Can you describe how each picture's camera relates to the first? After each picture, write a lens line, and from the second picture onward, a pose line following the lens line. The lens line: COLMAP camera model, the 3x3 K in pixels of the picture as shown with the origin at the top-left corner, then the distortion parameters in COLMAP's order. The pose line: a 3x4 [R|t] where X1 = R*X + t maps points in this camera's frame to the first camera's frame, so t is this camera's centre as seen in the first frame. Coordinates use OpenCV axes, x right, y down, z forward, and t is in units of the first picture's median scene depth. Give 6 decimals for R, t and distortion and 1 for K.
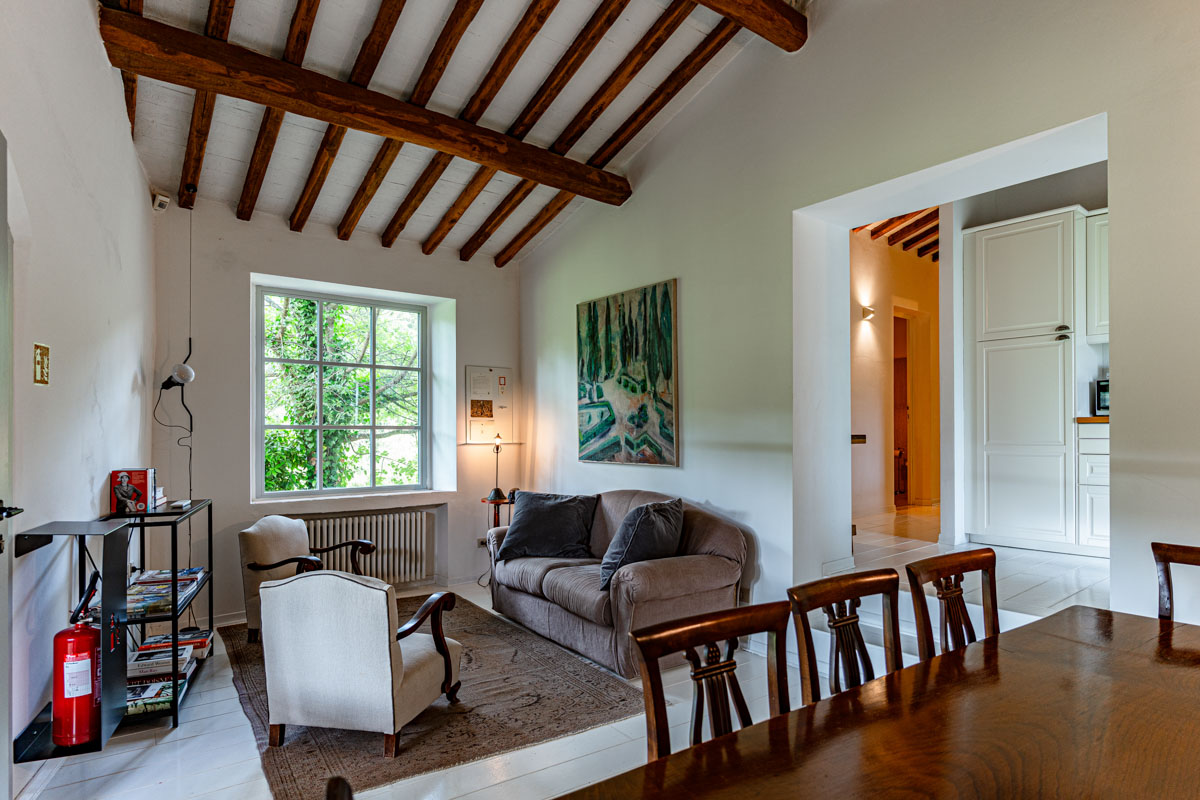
lens RADIAL K [[678.7, 0, 603.1], [0, 678.7, 431.9], [0, 0, 1]] dist [0.002168, 0.000570]
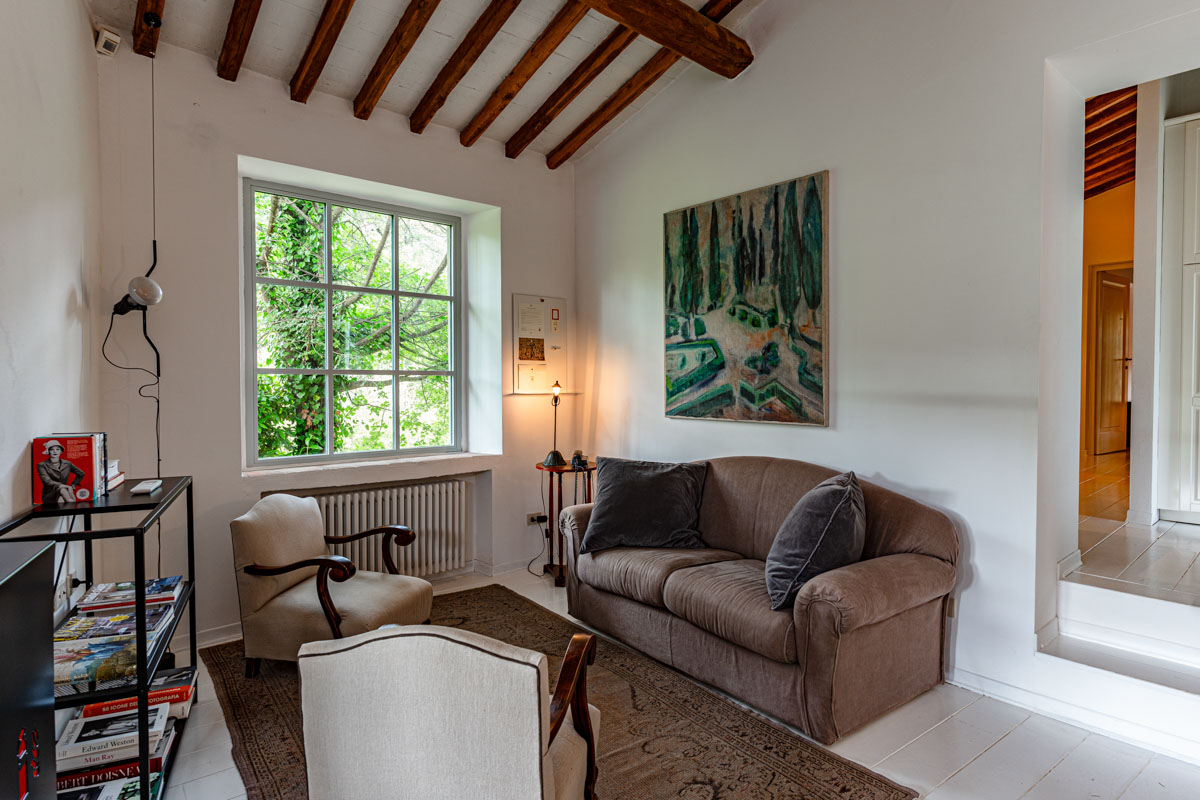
lens RADIAL K [[713.3, 0, 615.7], [0, 713.3, 402.2], [0, 0, 1]] dist [0.001096, 0.000239]
pose [[0.999410, 0.002059, 0.034283, -0.136637], [-0.003129, 0.999509, 0.031168, 0.001283], [-0.034202, -0.031257, 0.998926, 0.211895]]
